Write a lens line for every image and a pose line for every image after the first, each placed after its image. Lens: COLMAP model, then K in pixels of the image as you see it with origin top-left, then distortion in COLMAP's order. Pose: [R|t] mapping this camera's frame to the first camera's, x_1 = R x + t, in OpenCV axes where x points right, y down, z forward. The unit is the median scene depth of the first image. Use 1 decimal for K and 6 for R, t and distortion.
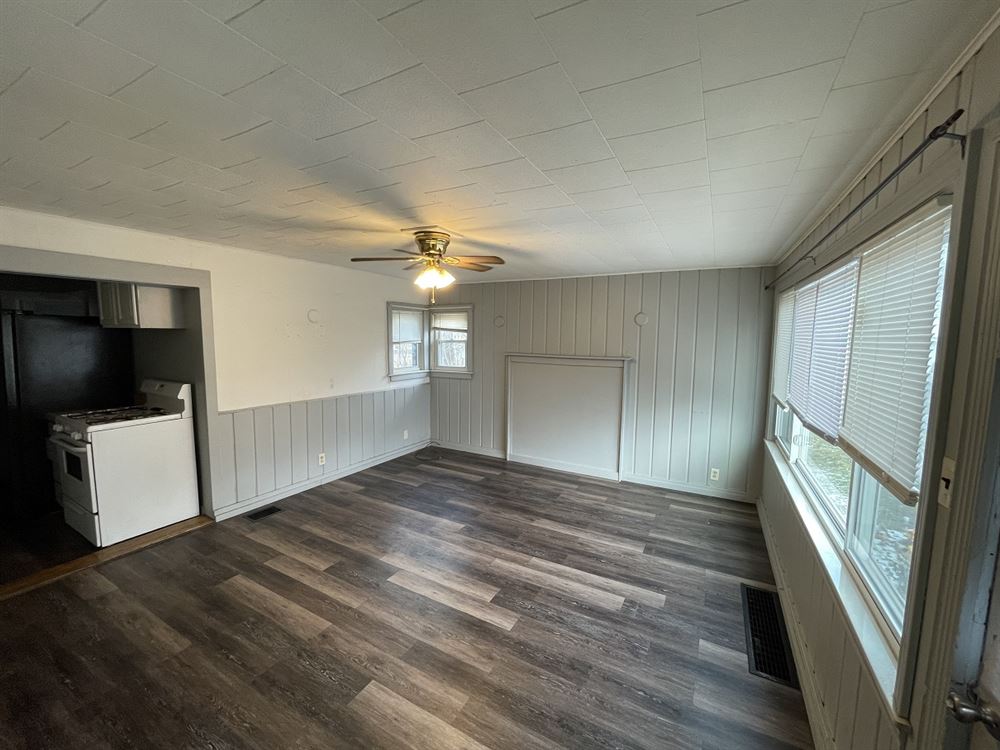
lens RADIAL K [[405.8, 0, 496.4], [0, 405.8, 372.1], [0, 0, 1]] dist [0.001605, 0.002156]
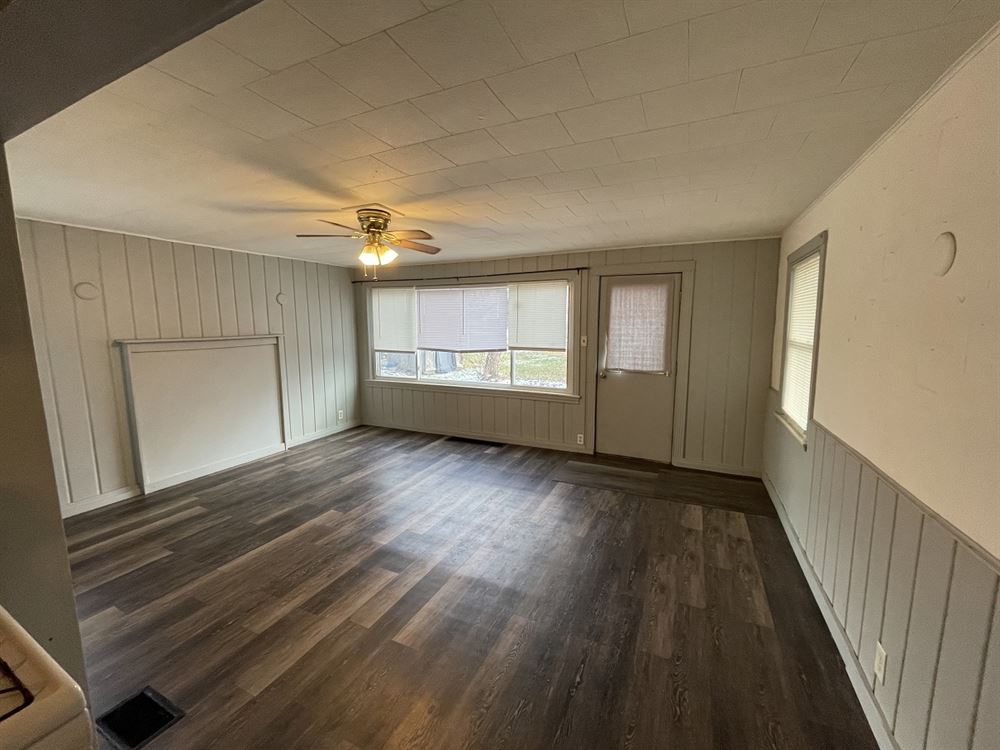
lens RADIAL K [[405.8, 0, 491.6], [0, 405.8, 374.3], [0, 0, 1]] dist [0.001605, 0.002156]
pose [[-0.051522, -0.140446, 0.988747, -0.928923], [0.099213, 0.984444, 0.145005, -0.038381], [-0.993731, 0.105568, -0.036786, 0.577064]]
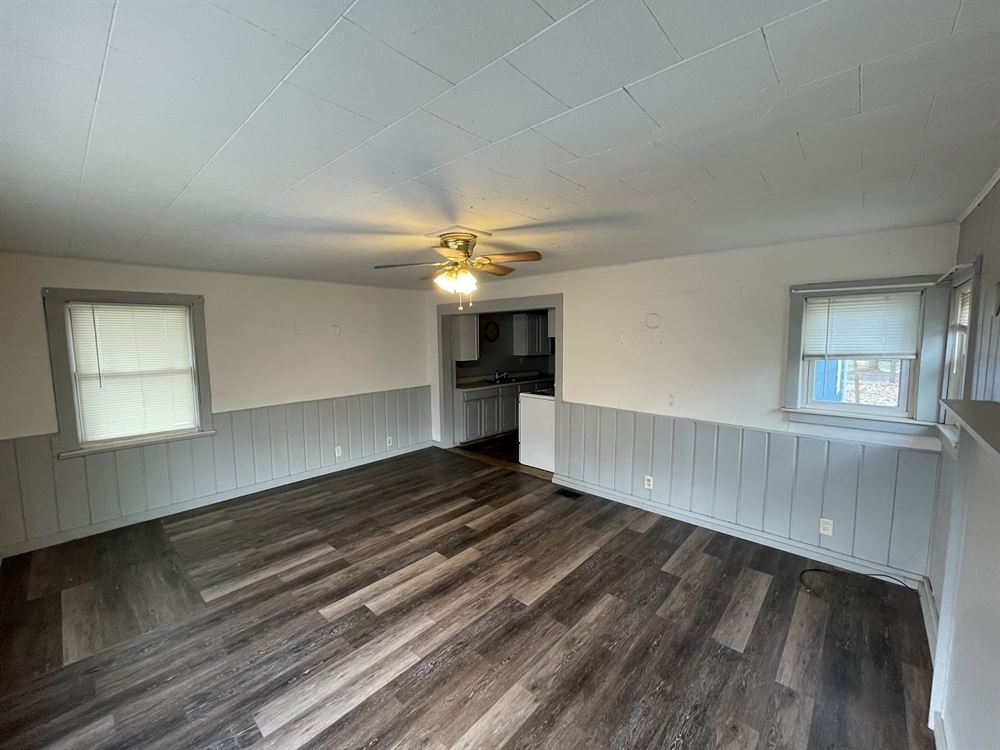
lens RADIAL K [[405.8, 0, 498.6], [0, 405.8, 378.5], [0, 0, 1]] dist [0.001605, 0.002156]
pose [[-0.227505, 0.089619, -0.969644, 0.557038], [-0.088371, 0.989747, 0.112212, -0.092556], [0.969759, 0.111217, -0.217252, 0.980318]]
